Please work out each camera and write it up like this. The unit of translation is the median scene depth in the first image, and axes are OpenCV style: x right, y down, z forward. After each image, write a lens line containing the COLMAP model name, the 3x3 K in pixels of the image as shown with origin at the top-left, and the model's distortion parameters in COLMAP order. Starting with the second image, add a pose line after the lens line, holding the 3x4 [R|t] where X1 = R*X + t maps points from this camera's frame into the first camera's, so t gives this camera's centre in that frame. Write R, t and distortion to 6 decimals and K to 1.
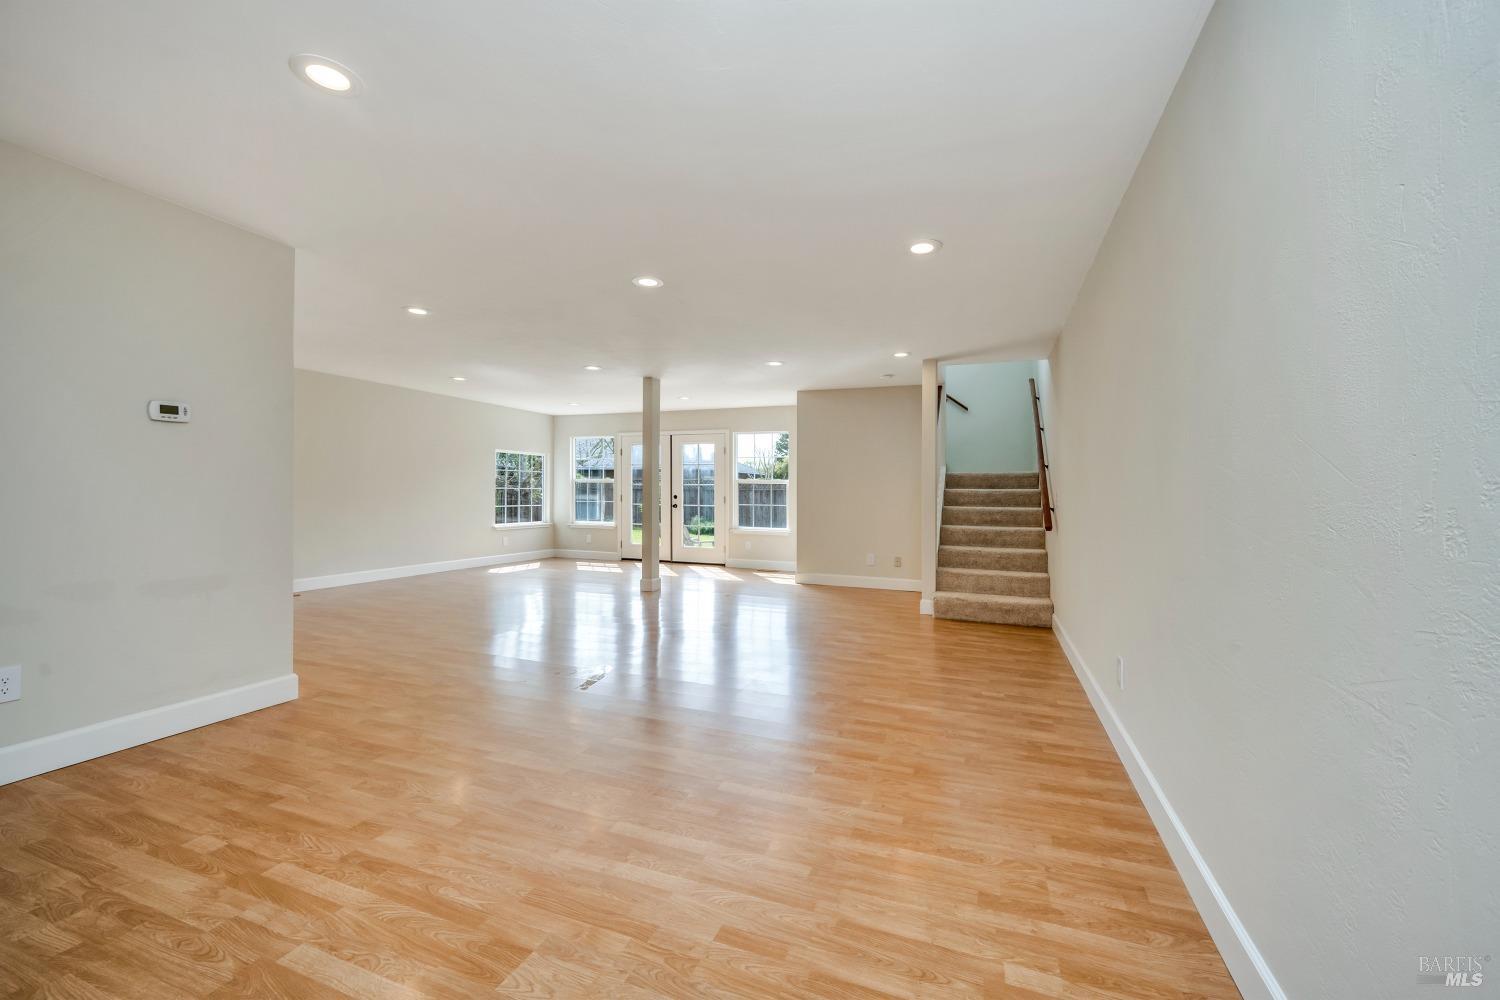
lens RADIAL K [[598.3, 0, 745.5], [0, 598.3, 503.9], [0, 0, 1]] dist [-0.002939, 0.001319]
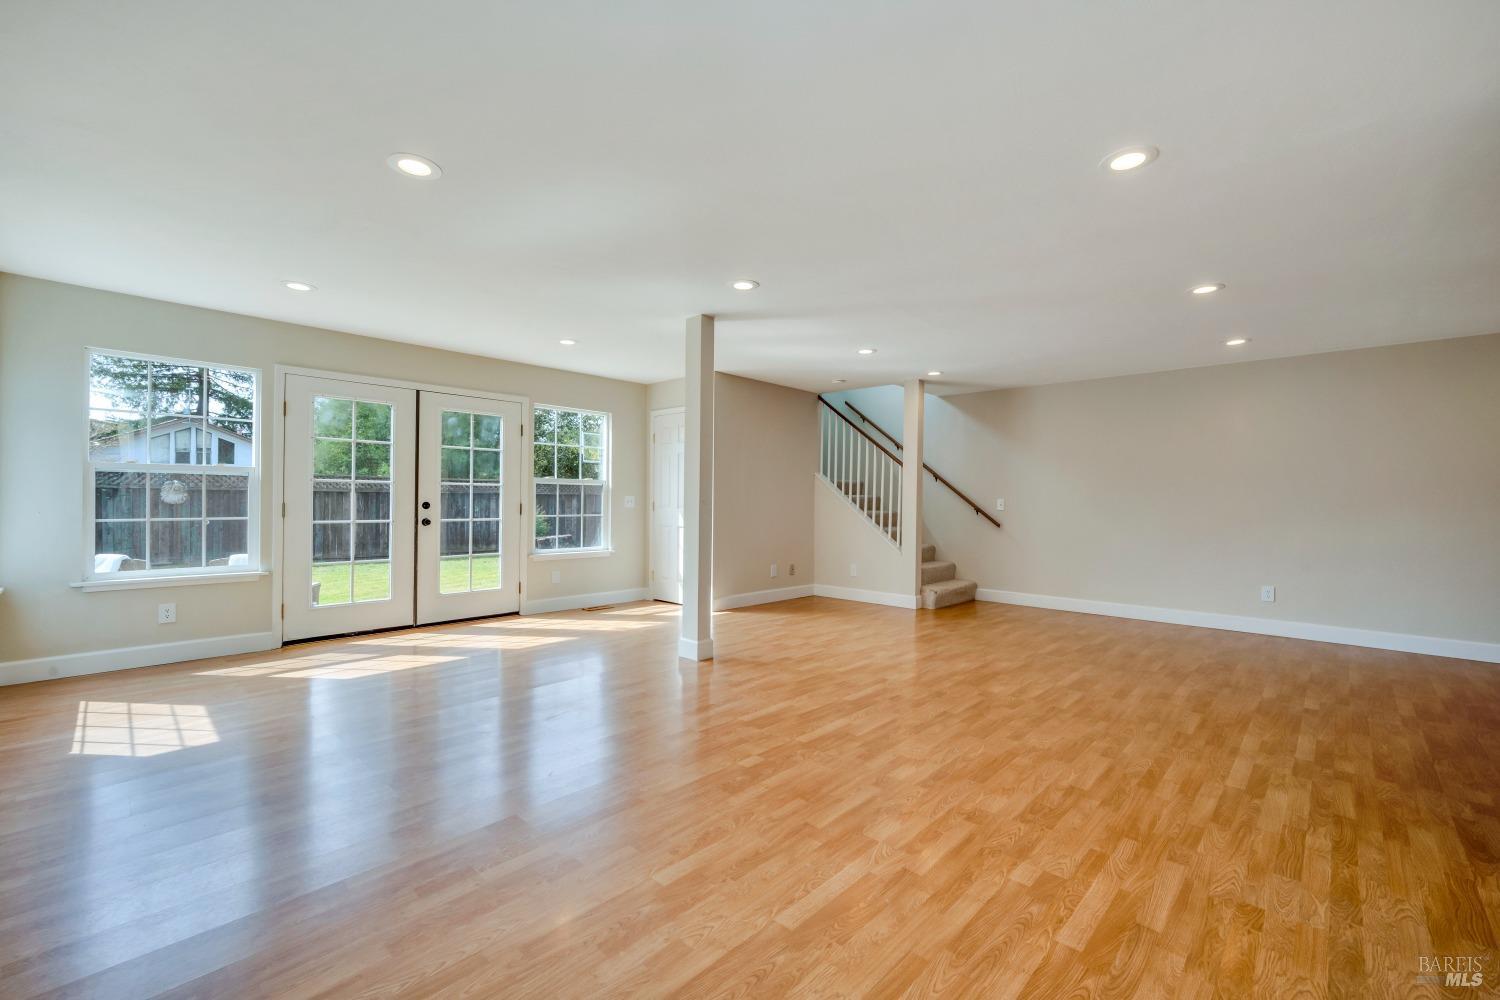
lens RADIAL K [[640.8, 0, 753.6], [0, 640.8, 495.3], [0, 0, 1]] dist [0.000111, -0.000407]
pose [[0.368794, -0.001709, 0.929510, -0.571311], [0.011921, 0.999925, -0.002892, -0.016430], [-0.929435, 0.012147, 0.368787, 0.524866]]
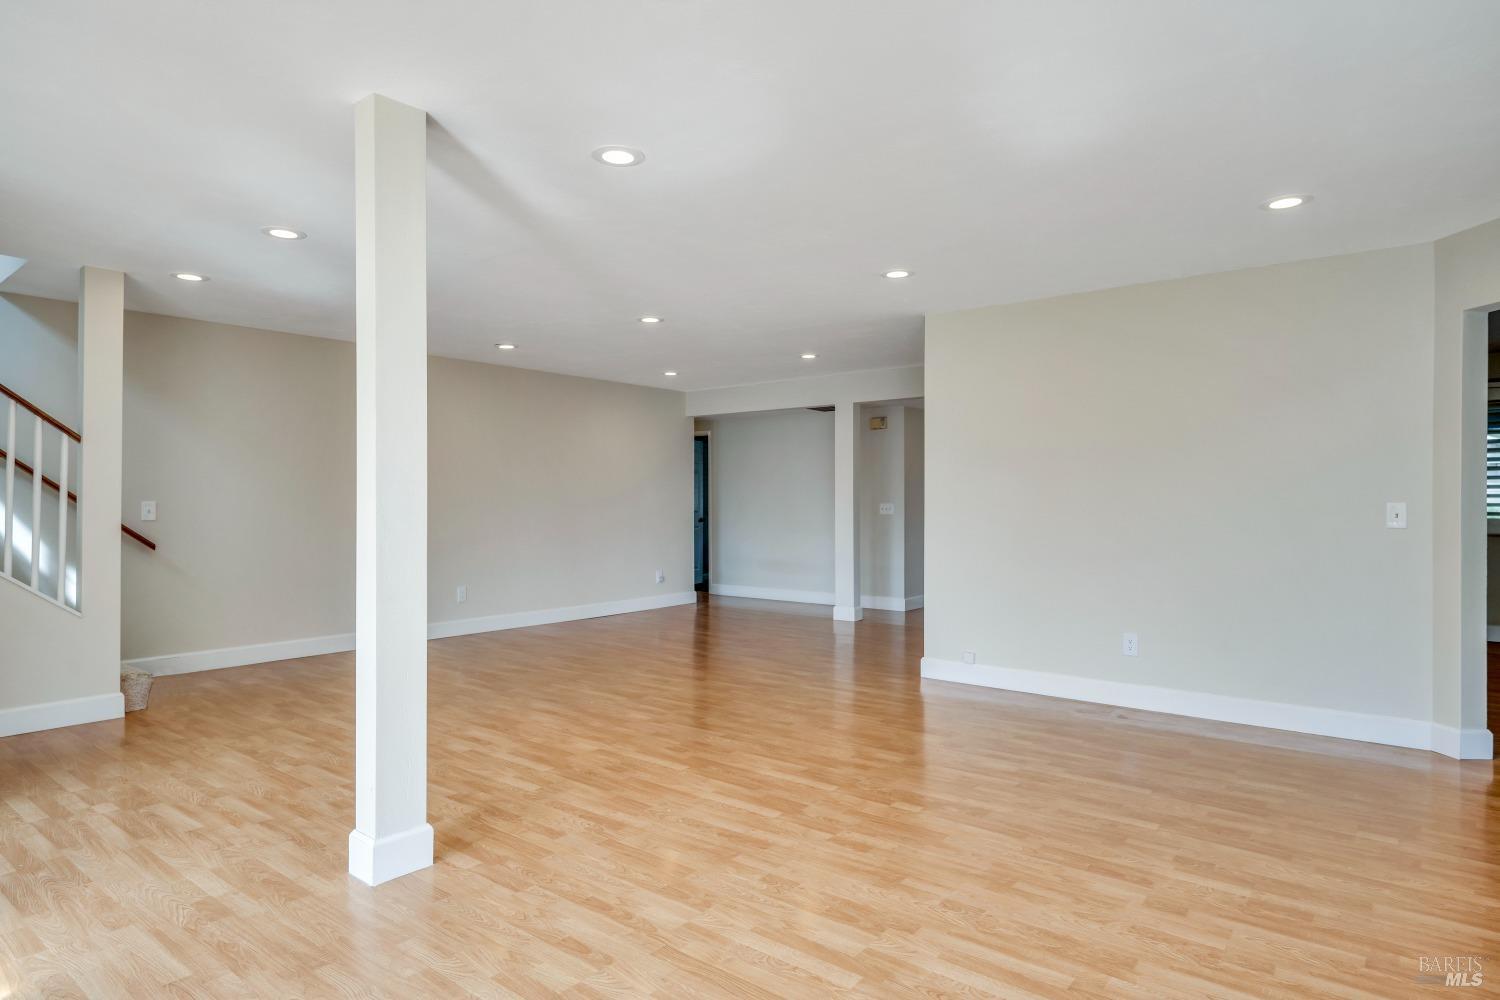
lens RADIAL K [[840.6, 0, 772.9], [0, 840.6, 493.2], [0, 0, 1]] dist [0.001545, 0.002945]
pose [[-0.963186, -0.012062, 0.268567, -0.326132], [-0.009646, 0.999900, 0.010313, -0.027883], [-0.268665, 0.007343, -0.963206, 1.003853]]
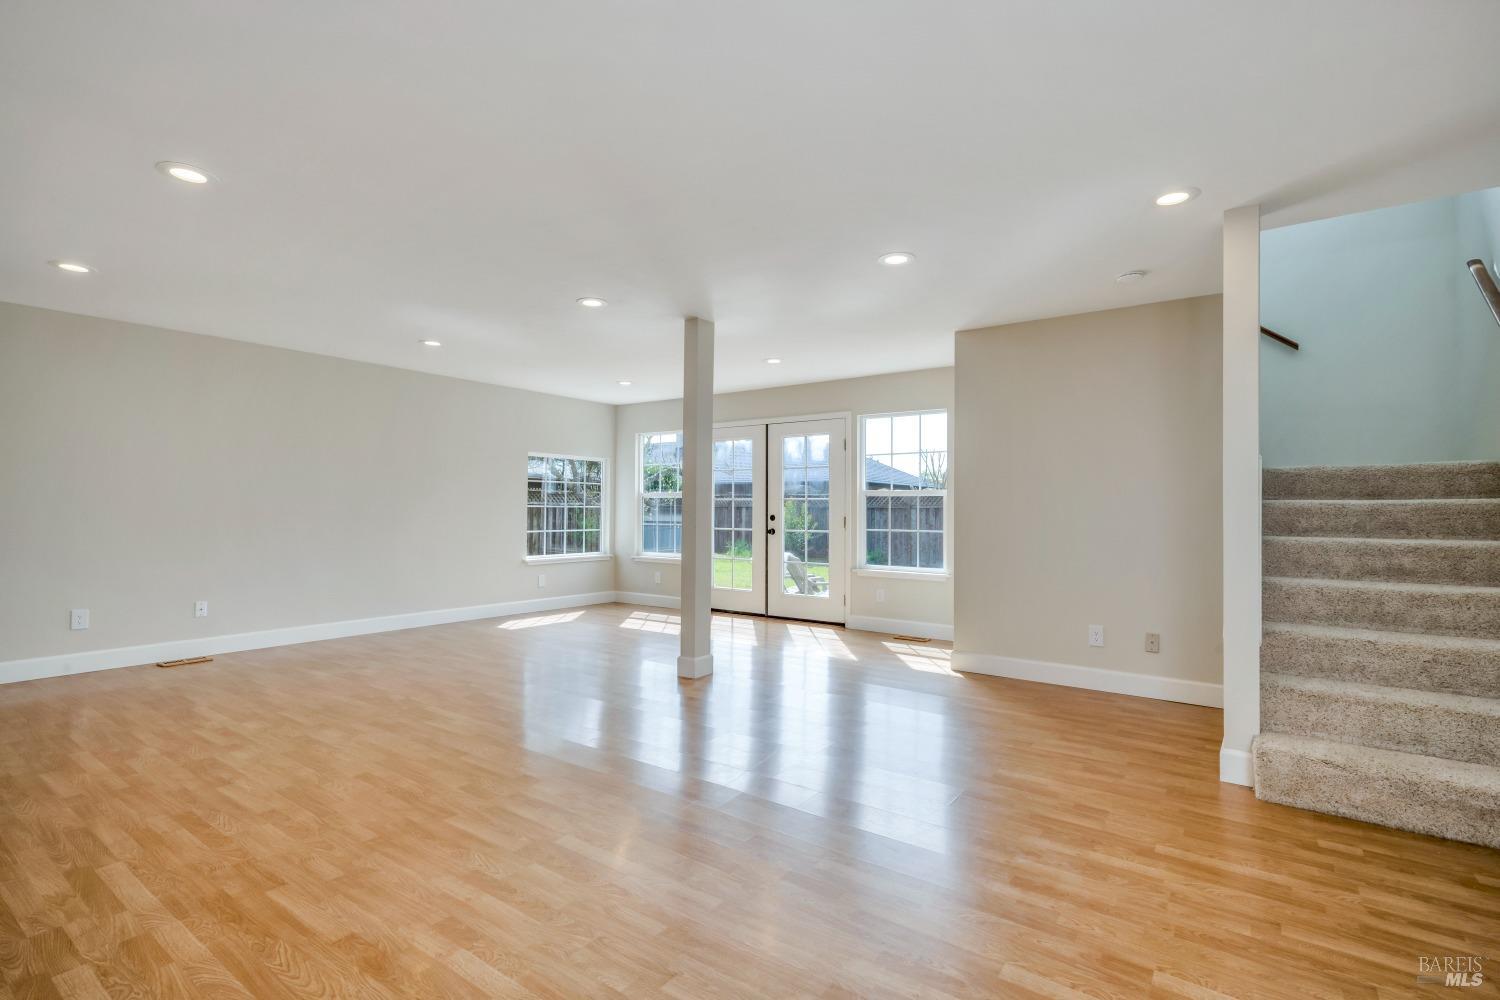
lens RADIAL K [[704.5, 0, 740.9], [0, 704.5, 505.0], [0, 0, 1]] dist [-0.003390, 0.001881]
pose [[0.965600, -0.007194, -0.259933, 0.053589], [-0.000401, 0.999575, -0.029153, -0.003339], [0.260032, 0.028255, 0.965187, 0.248241]]
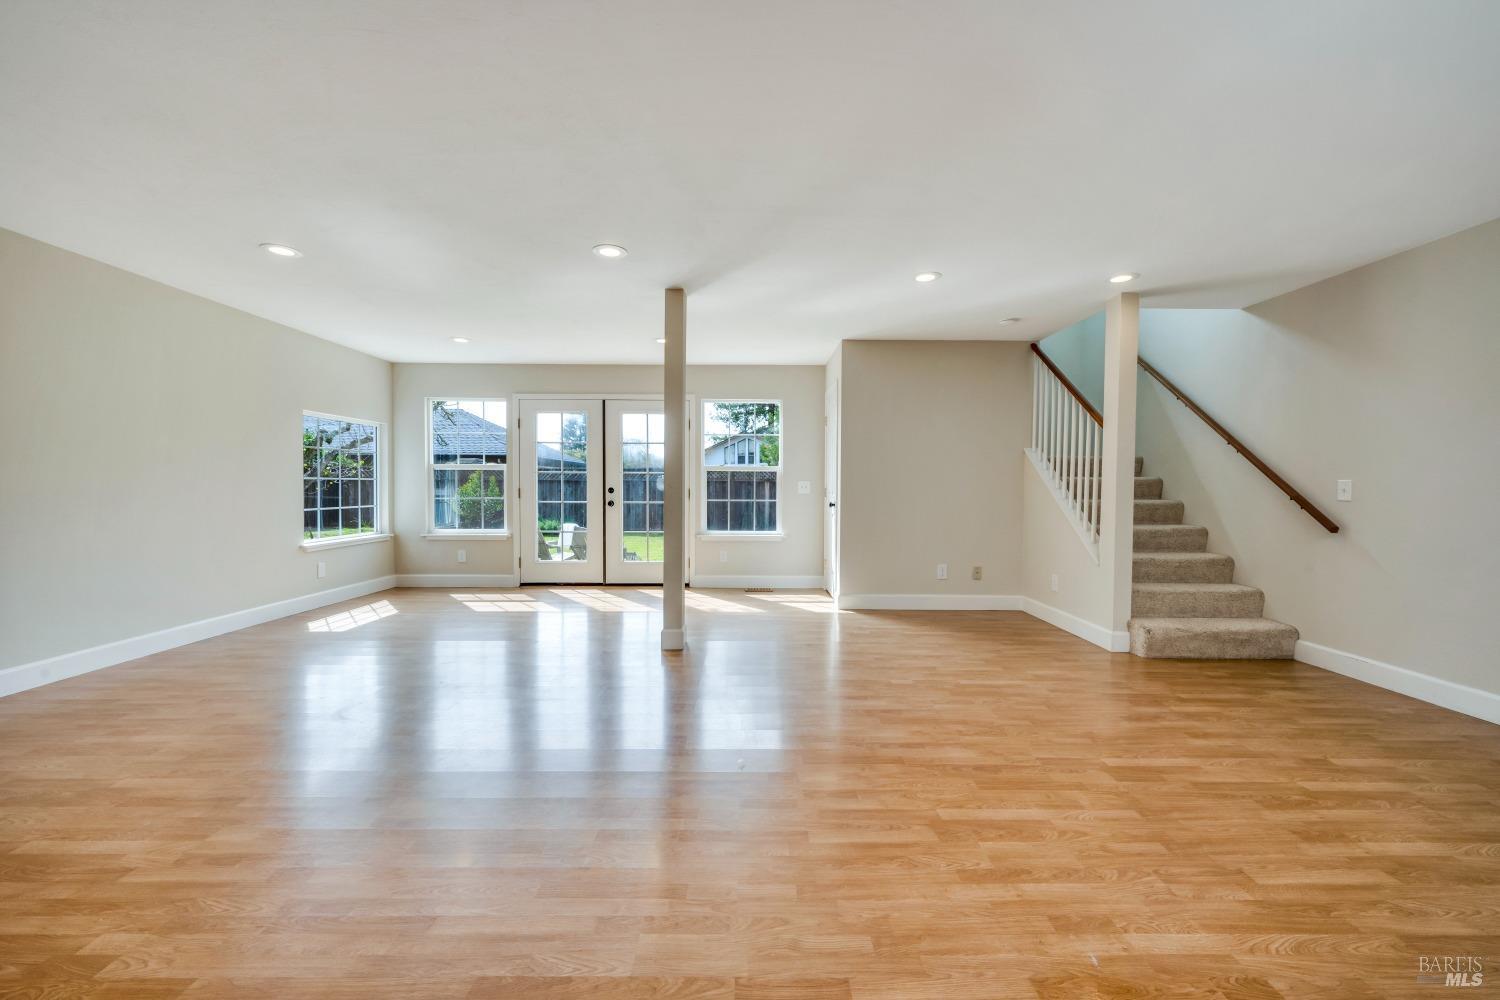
lens RADIAL K [[598.3, 0, 746.2], [0, 598.3, 507.3], [0, 0, 1]] dist [-0.002939, 0.001319]
pose [[0.931439, -0.020471, 0.363320, -0.231184], [0.012732, 0.999638, 0.023681, -0.006868], [-0.363674, -0.017431, 0.931363, 0.309922]]
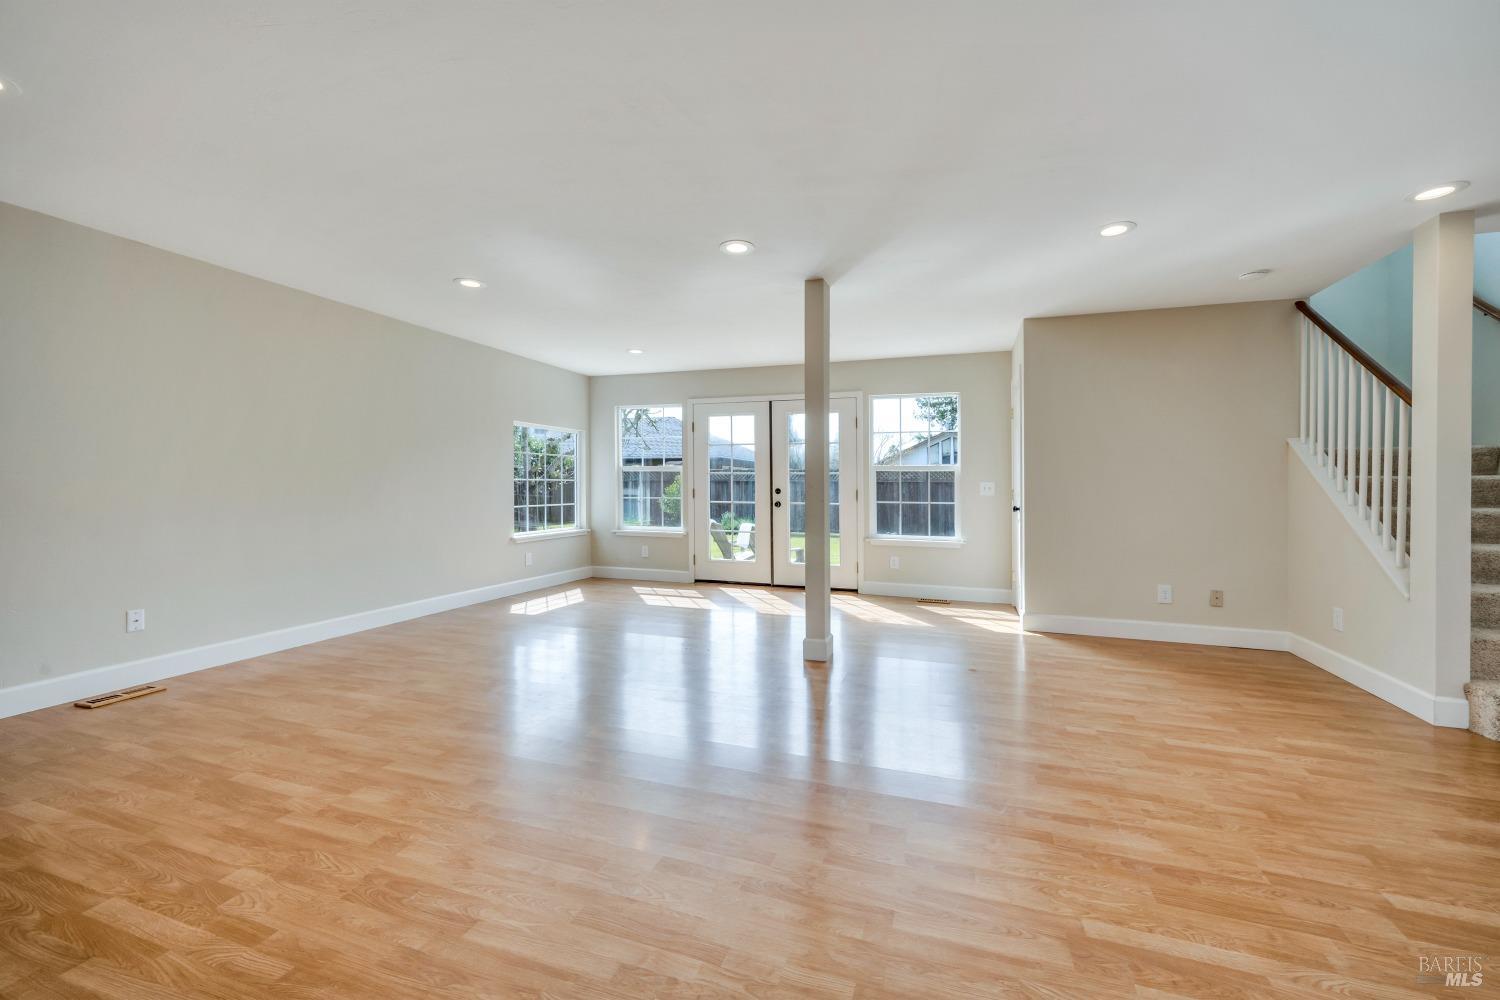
lens RADIAL K [[598.3, 0, 748.4], [0, 598.3, 487.2], [0, 0, 1]] dist [-0.002939, 0.001319]
pose [[0.999322, -0.005433, 0.036406, -0.182805], [0.006005, 0.999860, -0.015633, -0.006022], [-0.036316, 0.015841, 0.999215, 0.325960]]
